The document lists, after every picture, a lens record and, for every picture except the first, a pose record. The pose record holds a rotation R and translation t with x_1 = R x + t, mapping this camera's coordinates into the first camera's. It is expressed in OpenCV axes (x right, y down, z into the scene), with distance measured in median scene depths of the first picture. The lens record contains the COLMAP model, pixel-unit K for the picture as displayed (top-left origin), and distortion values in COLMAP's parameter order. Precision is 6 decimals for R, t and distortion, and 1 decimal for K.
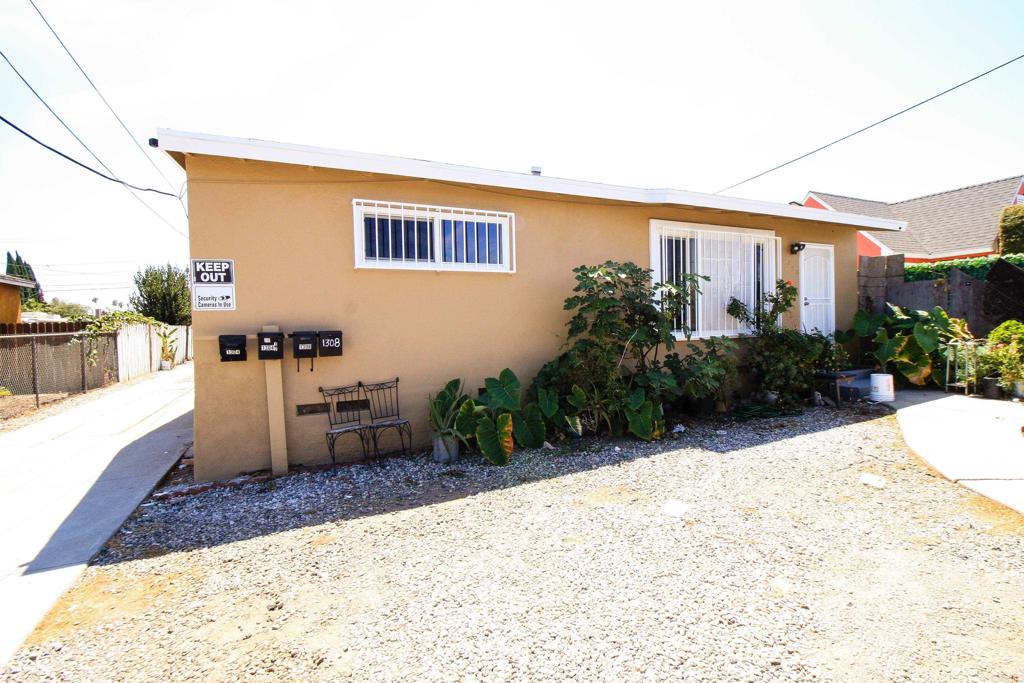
lens RADIAL K [[480.2, 0, 519.3], [0, 480.2, 336.8], [0, 0, 1]] dist [-0.017566, -0.003798]
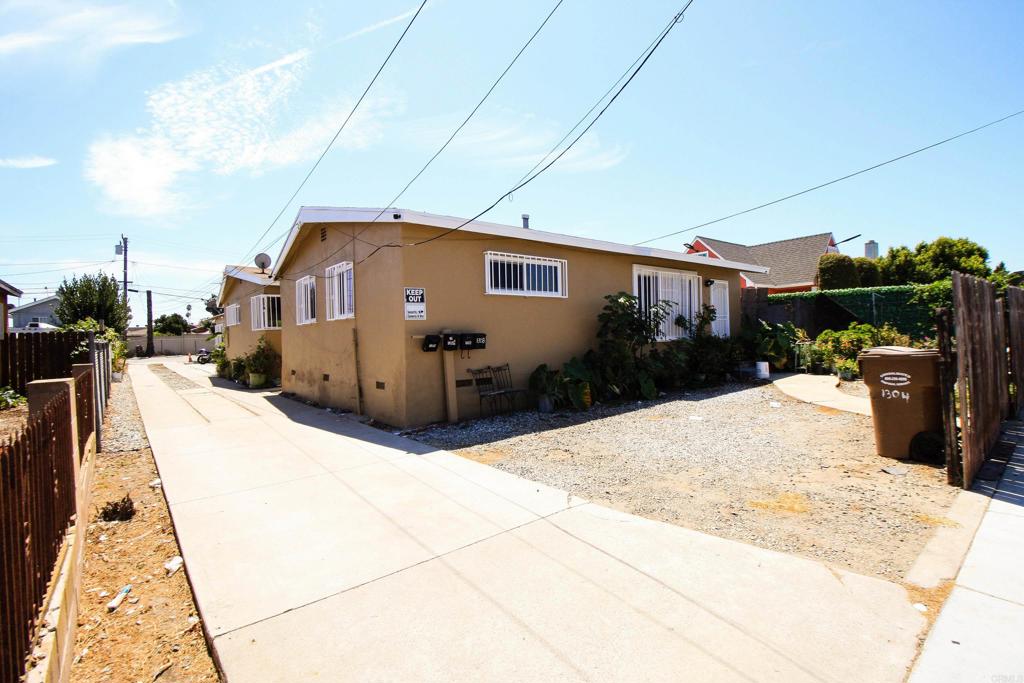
lens RADIAL K [[480.2, 0, 512.9], [0, 480.2, 338.6], [0, 0, 1]] dist [-0.017566, -0.003798]
pose [[0.972865, -0.000890, 0.231370, -0.504745], [0.006861, 0.999664, -0.025001, 0.035827], [-0.231270, 0.025910, 0.972545, -0.453667]]
